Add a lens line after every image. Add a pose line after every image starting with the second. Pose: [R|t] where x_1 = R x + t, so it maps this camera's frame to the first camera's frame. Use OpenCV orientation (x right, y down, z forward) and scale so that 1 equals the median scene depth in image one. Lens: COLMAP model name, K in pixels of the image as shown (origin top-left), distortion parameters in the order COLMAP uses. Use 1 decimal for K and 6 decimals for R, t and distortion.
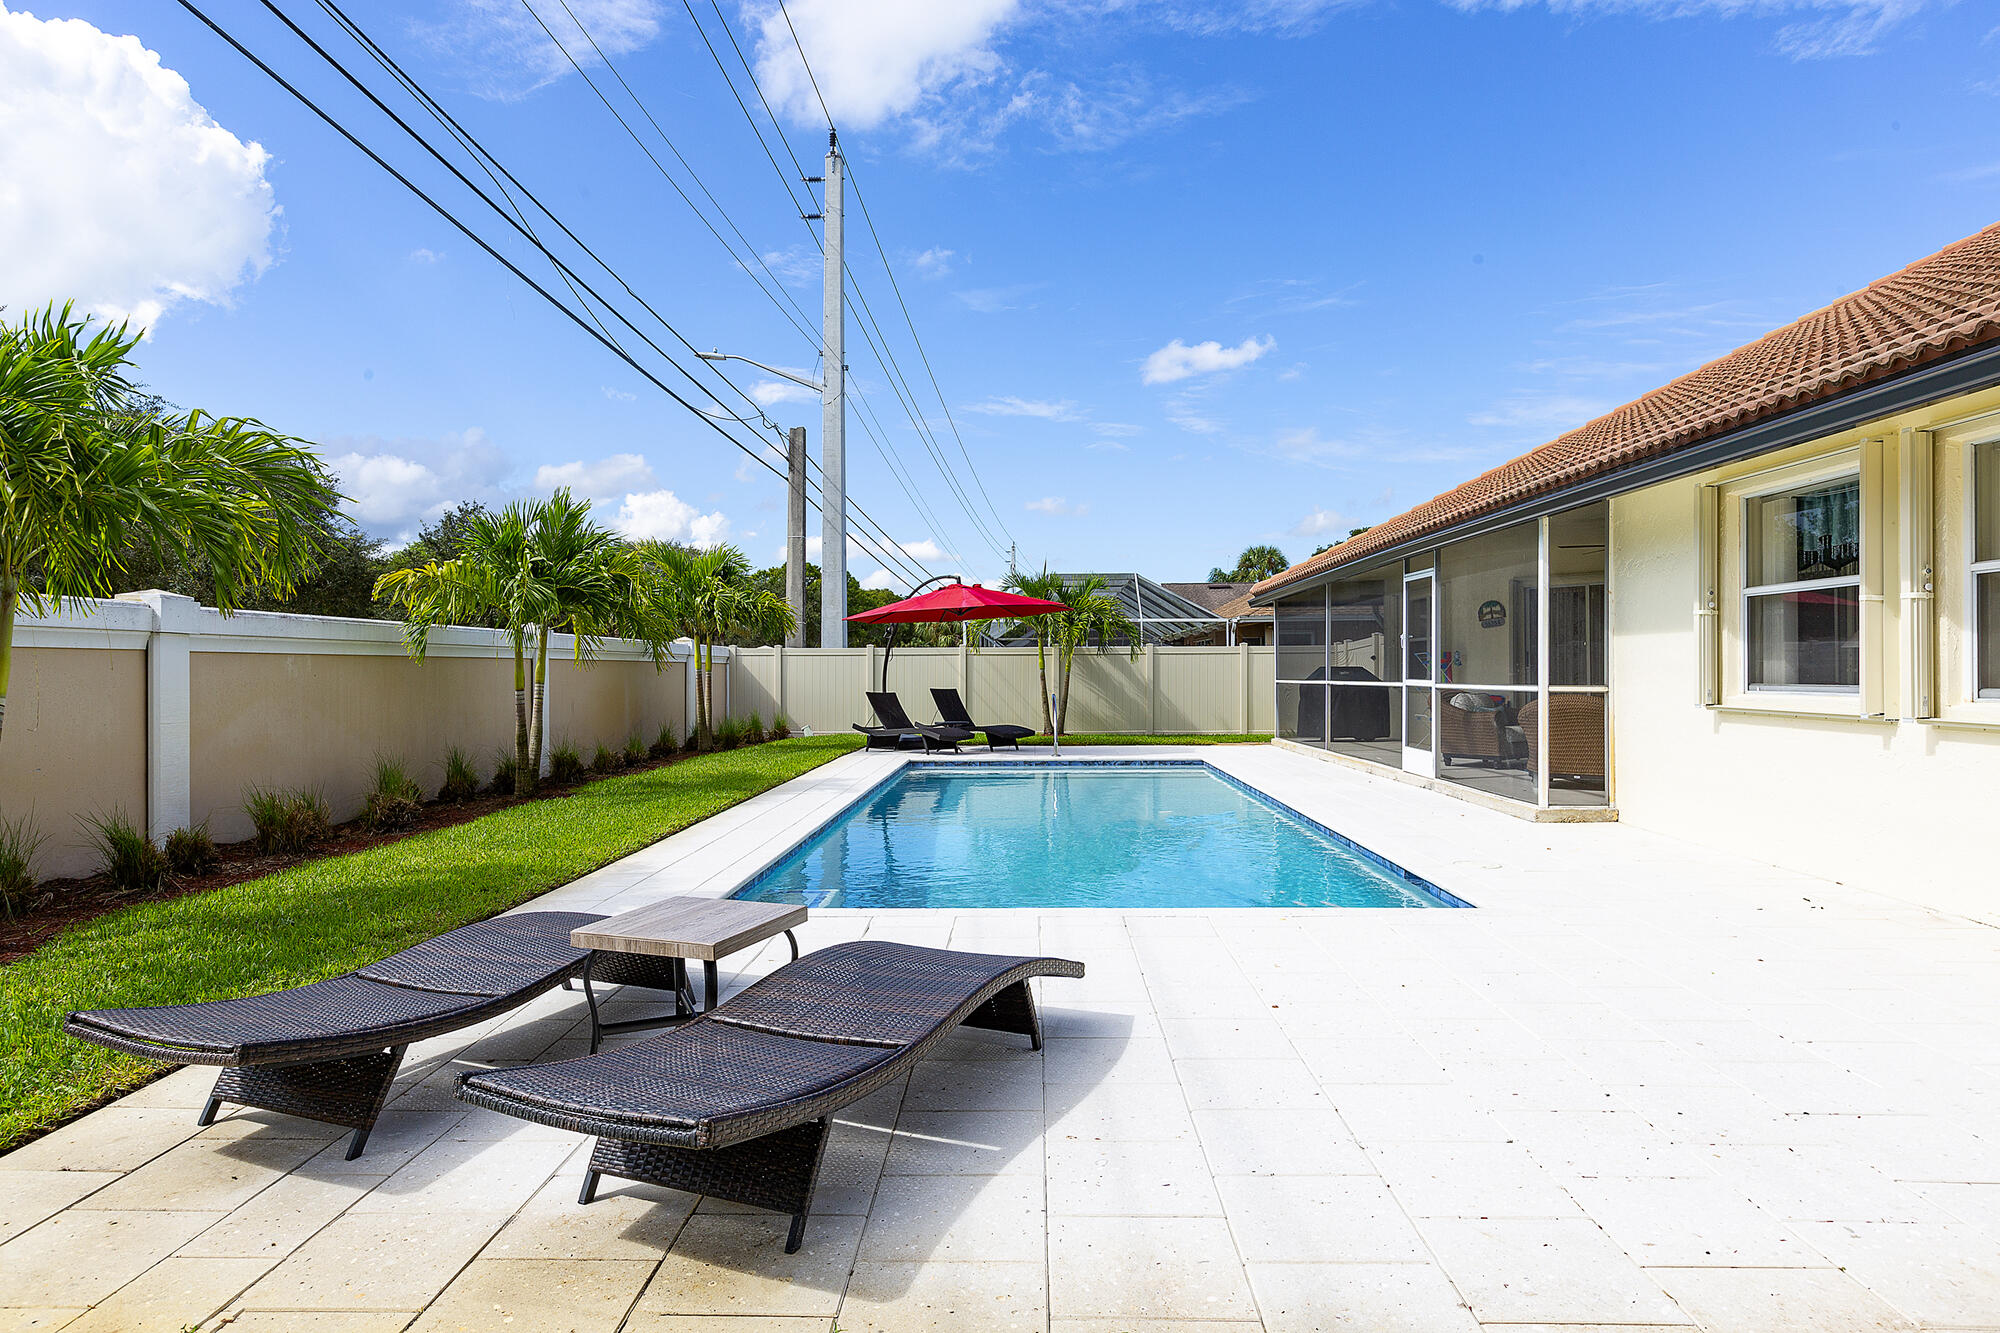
lens RADIAL K [[1164.5, 0, 991.2], [0, 1164.5, 671.3], [0, 0, 1]] dist [-0.016576, -0.001140]
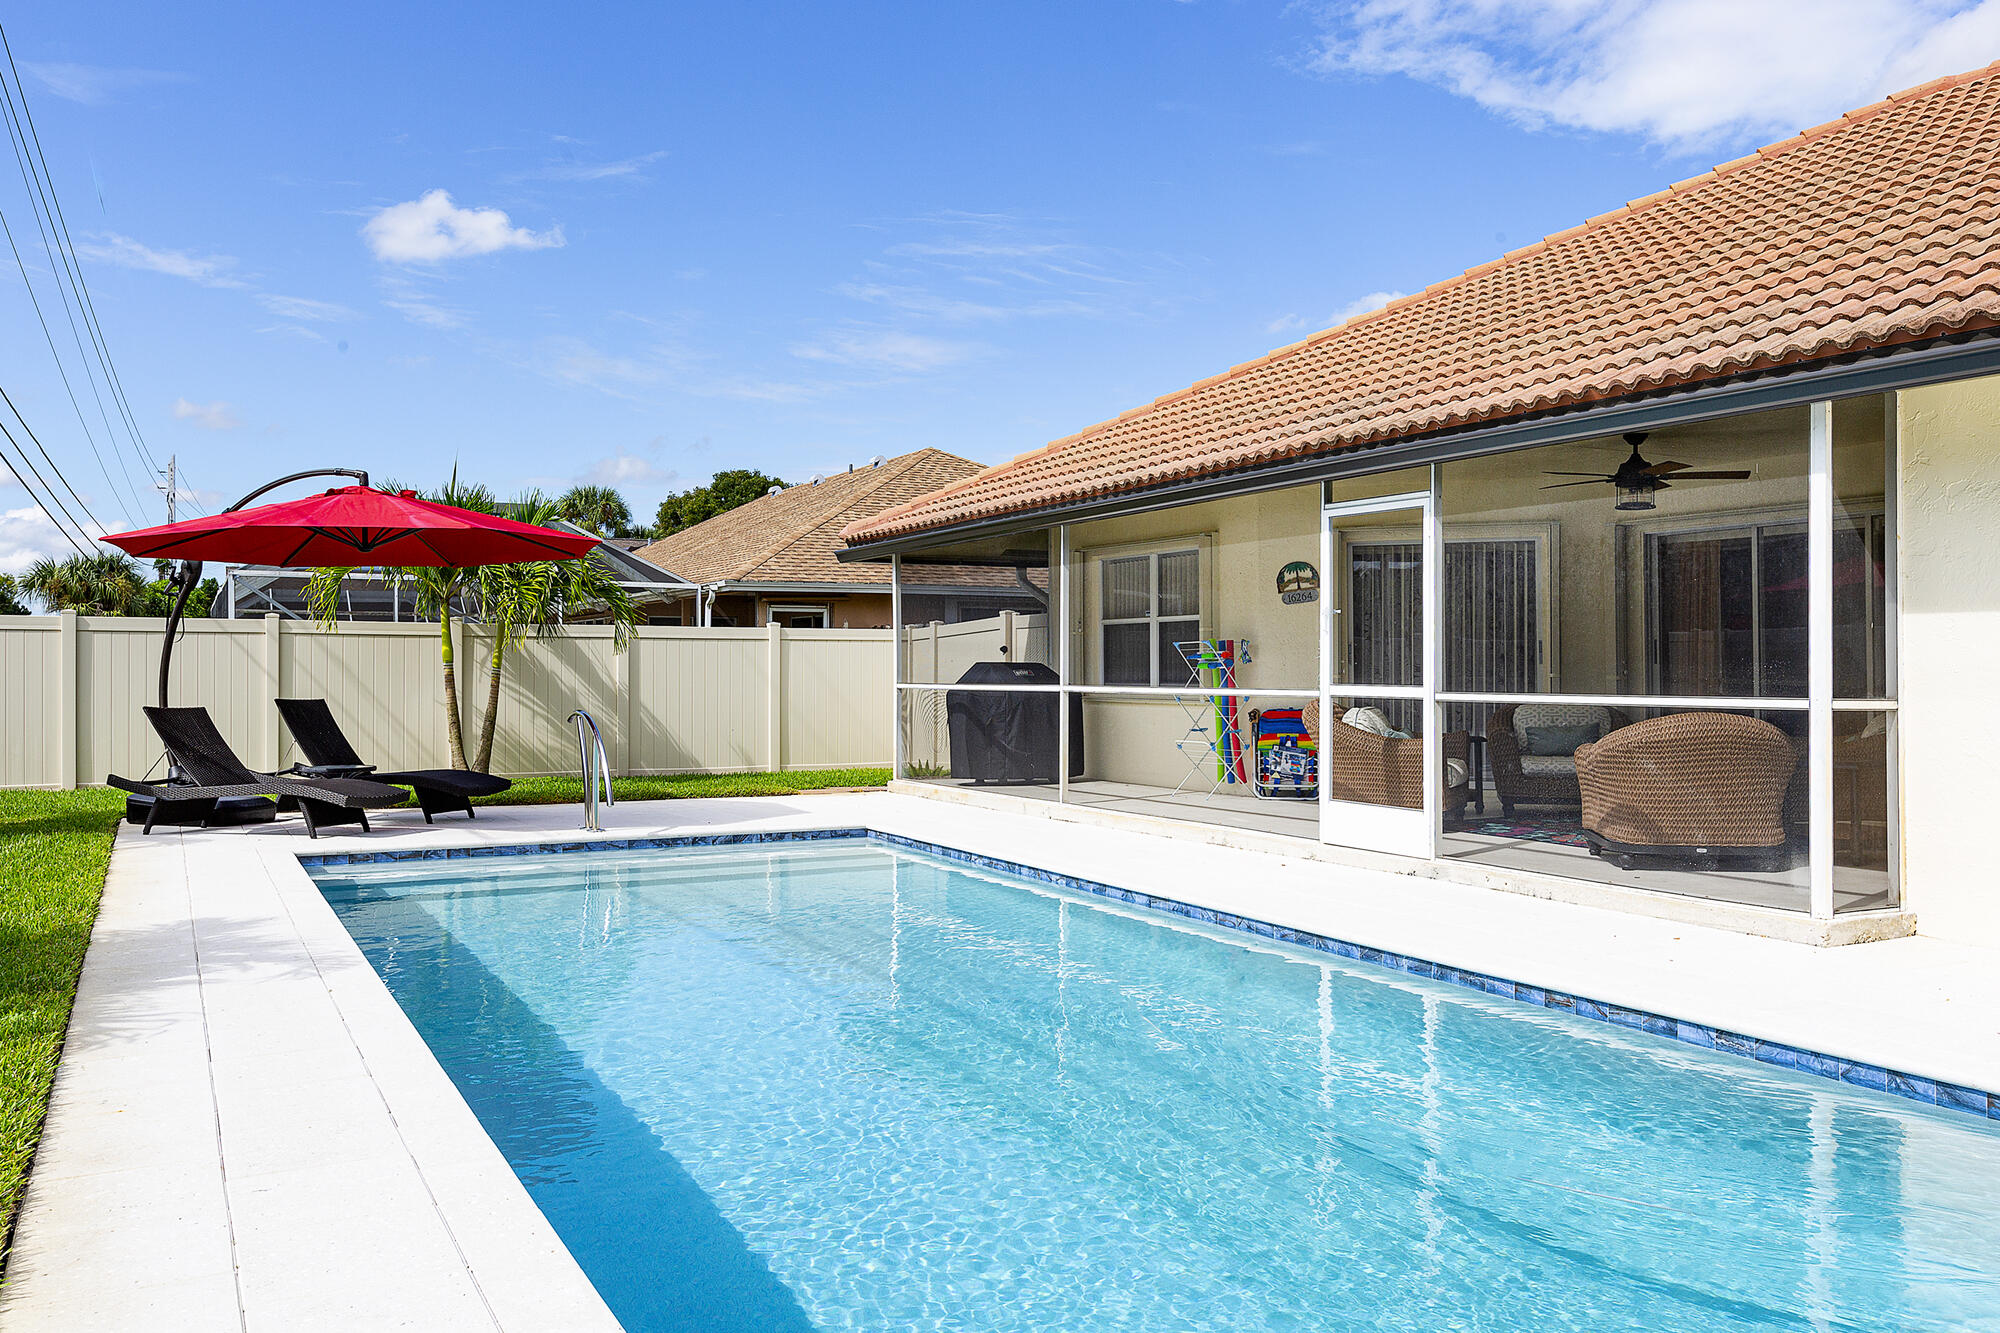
lens RADIAL K [[1589.9, 0, 1019.4], [0, 1589.9, 655.5], [0, 0, 1]] dist [-0.007643, -0.009979]
pose [[0.862424, 0.011541, 0.506055, -0.142487], [-0.007424, 0.999921, -0.010152, 0.001261], [-0.506133, 0.004998, 0.862441, 0.309192]]
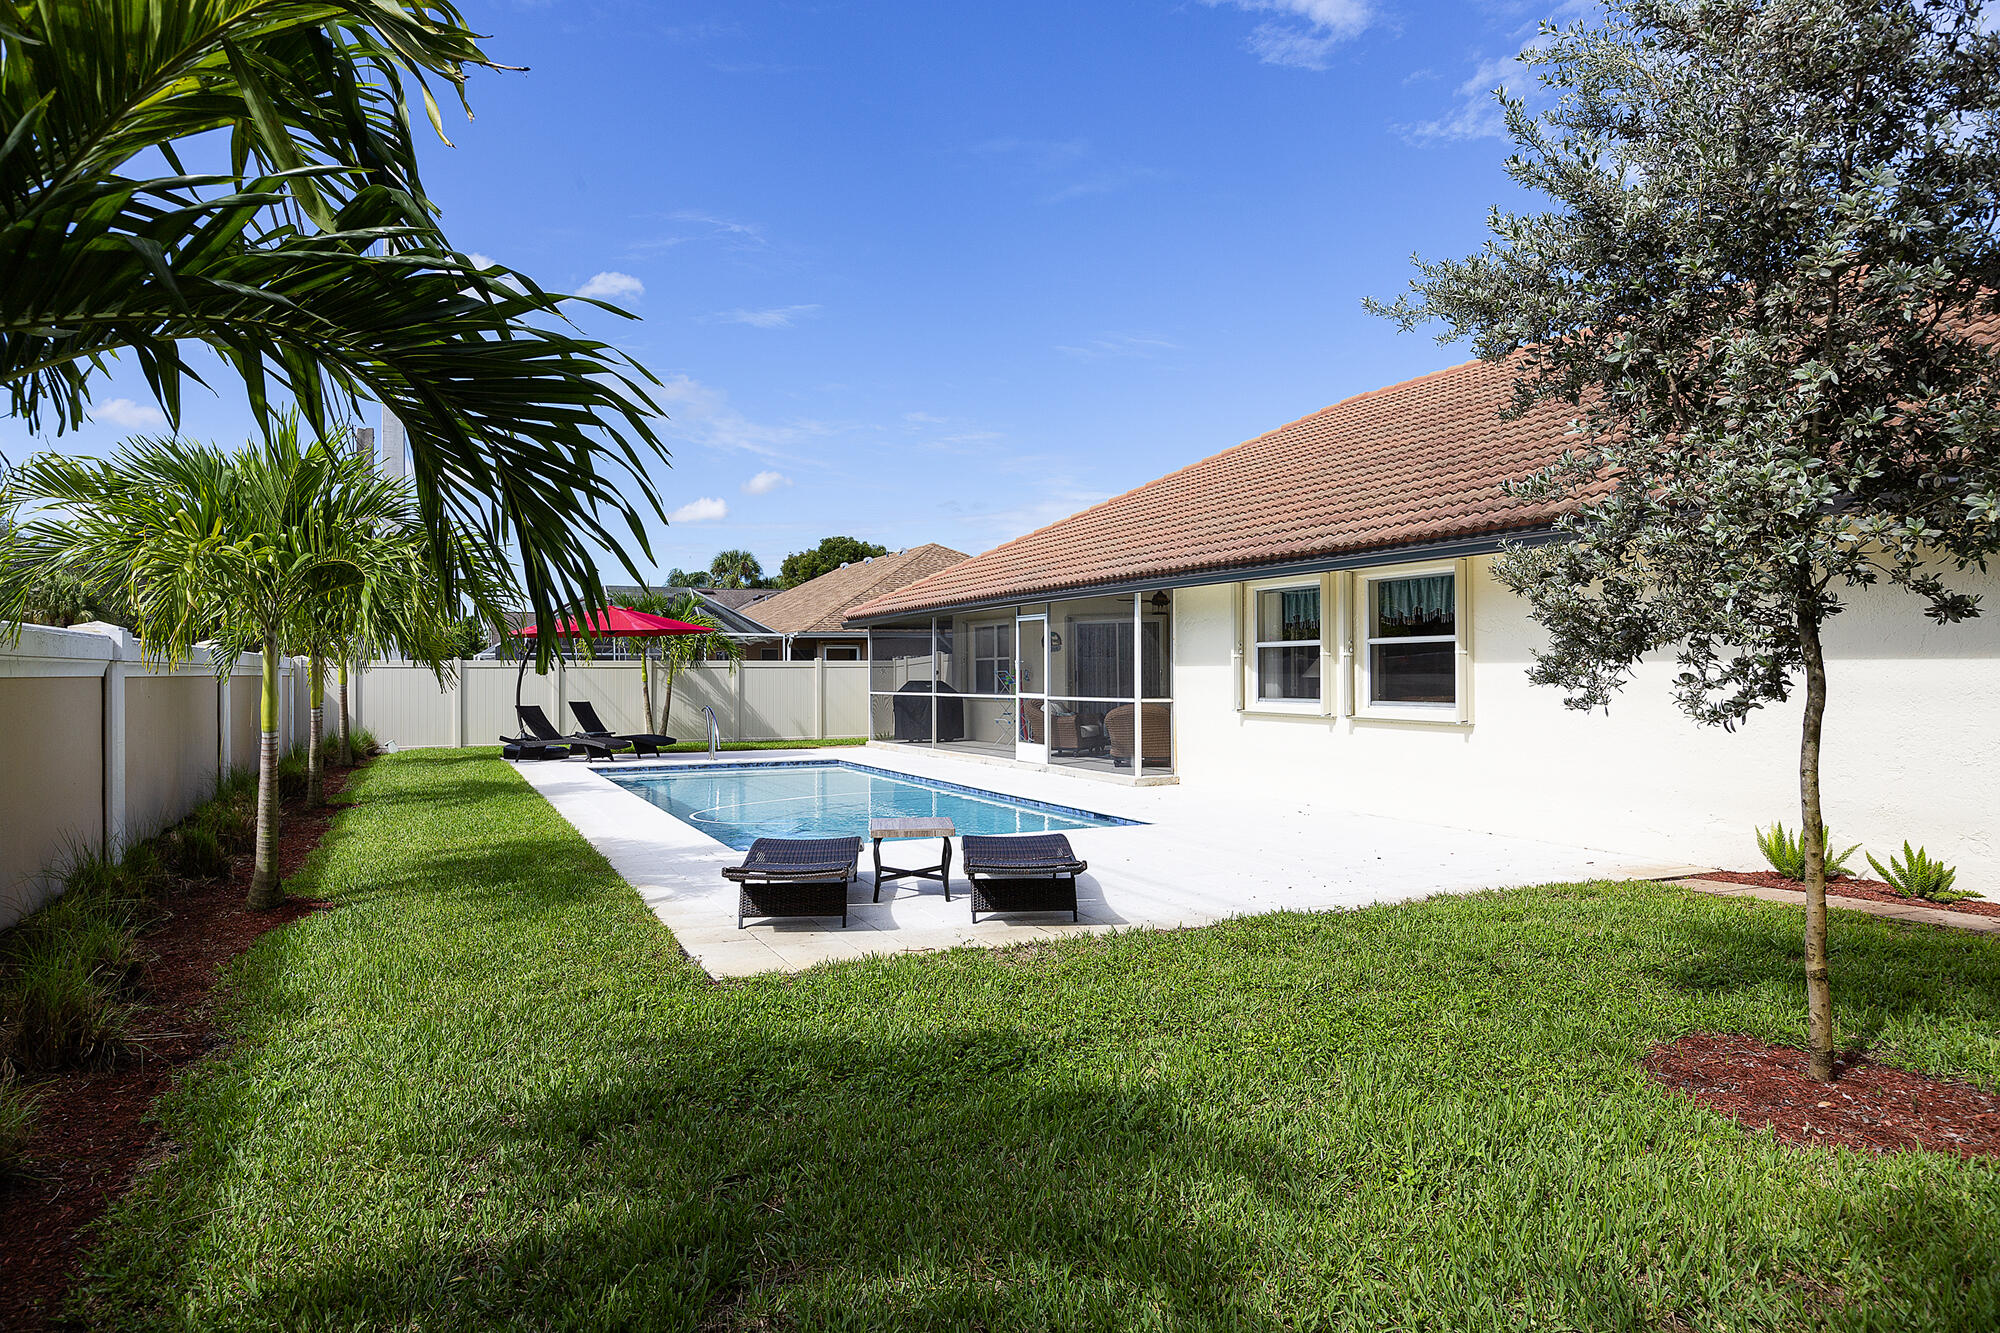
lens RADIAL K [[1247.8, 0, 1014.2], [0, 1247.8, 642.4], [0, 0, 1]] dist [0.001809, -0.000355]
pose [[0.885786, 0.013574, 0.463895, -0.261583], [-0.001181, 0.999635, -0.026995, -0.010145], [-0.464093, 0.023364, 0.885479, -0.238584]]
